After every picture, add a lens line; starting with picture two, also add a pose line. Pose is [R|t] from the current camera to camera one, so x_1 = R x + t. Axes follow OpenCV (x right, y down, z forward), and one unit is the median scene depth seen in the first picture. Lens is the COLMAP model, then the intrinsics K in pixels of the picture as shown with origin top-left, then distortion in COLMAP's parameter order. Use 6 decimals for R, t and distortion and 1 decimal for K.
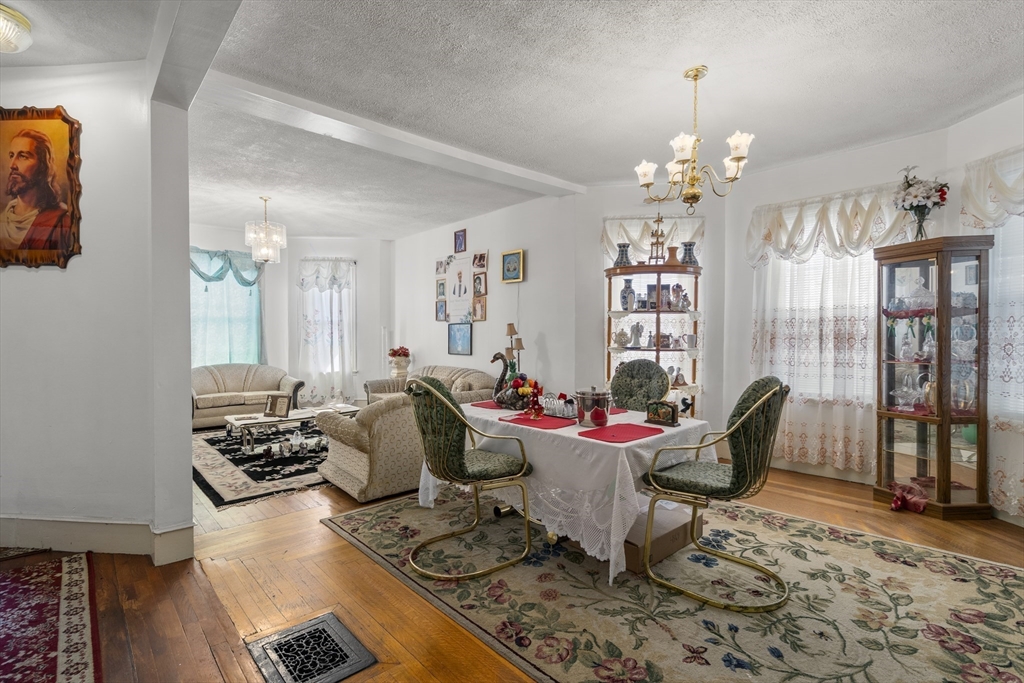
lens RADIAL K [[479.5, 0, 512.0], [0, 479.5, 341.5], [0, 0, 1]] dist [-0.000180, -0.000025]
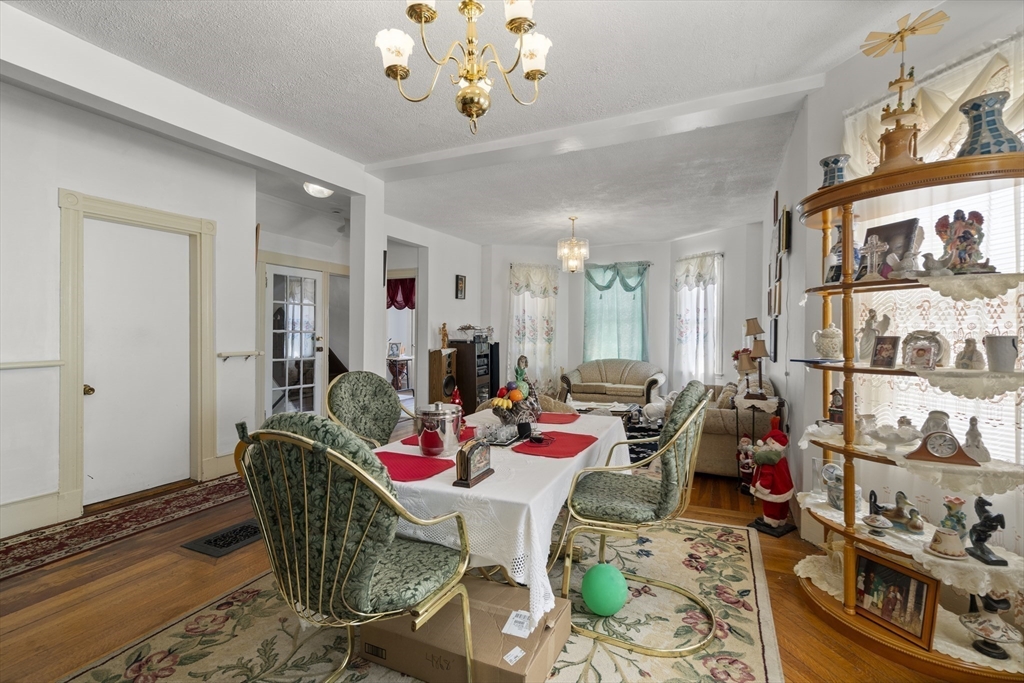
lens RADIAL K [[461.1, 0, 515.6], [0, 461.1, 335.1], [0, 0, 1]] dist [0.001566, 0.000238]
pose [[0.394564, 0.003622, -0.918861, 0.385725], [-0.012591, 0.999920, -0.001465, -0.007497], [0.918782, 0.012148, 0.394578, 0.353384]]
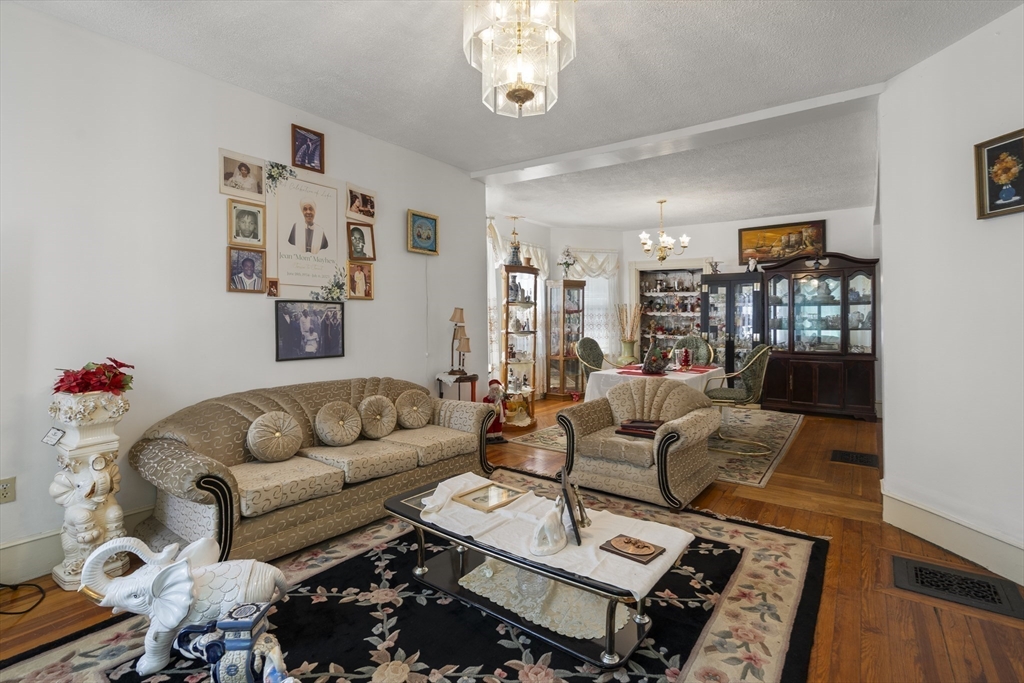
lens RADIAL K [[486.9, 0, 520.1], [0, 486.9, 309.7], [0, 0, 1]] dist [0.000369, -0.000049]
pose [[-0.210240, 0.021033, 0.977424, -0.691346], [0.014527, 0.999725, -0.018389, -0.014630], [-0.977542, 0.010333, -0.210488, 0.884309]]
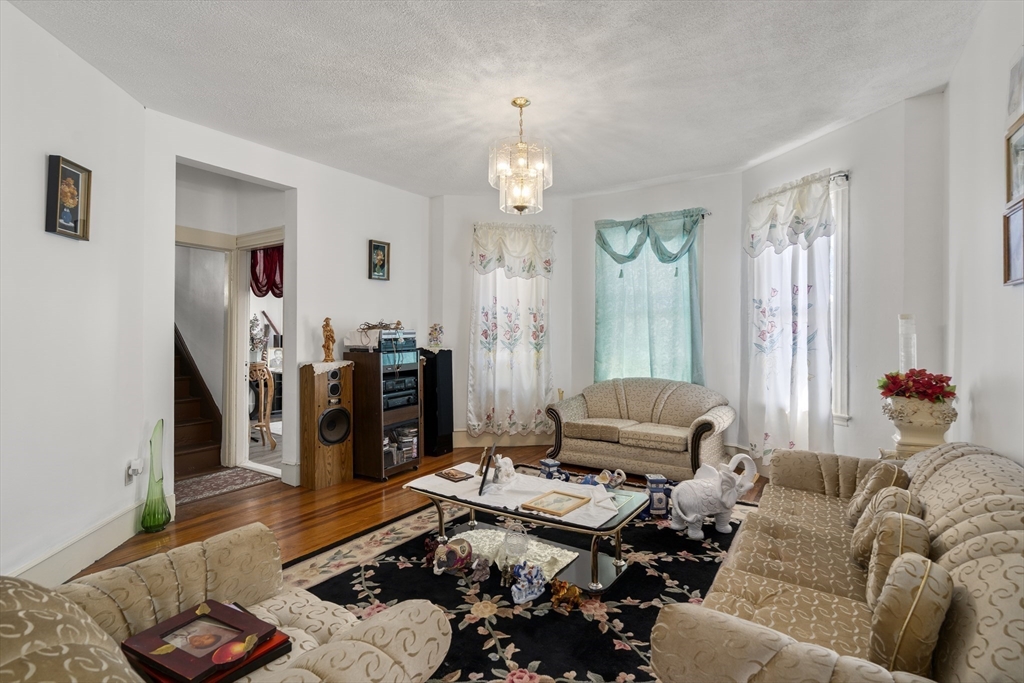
lens RADIAL K [[479.8, 0, 515.7], [0, 479.8, 332.1], [0, 0, 1]] dist [-0.002616, -0.000330]
pose [[0.245765, -0.007946, -0.969297, 0.038984], [-0.010045, 0.999892, -0.010744, -0.011246], [0.969277, 0.012377, 0.245658, 0.703347]]
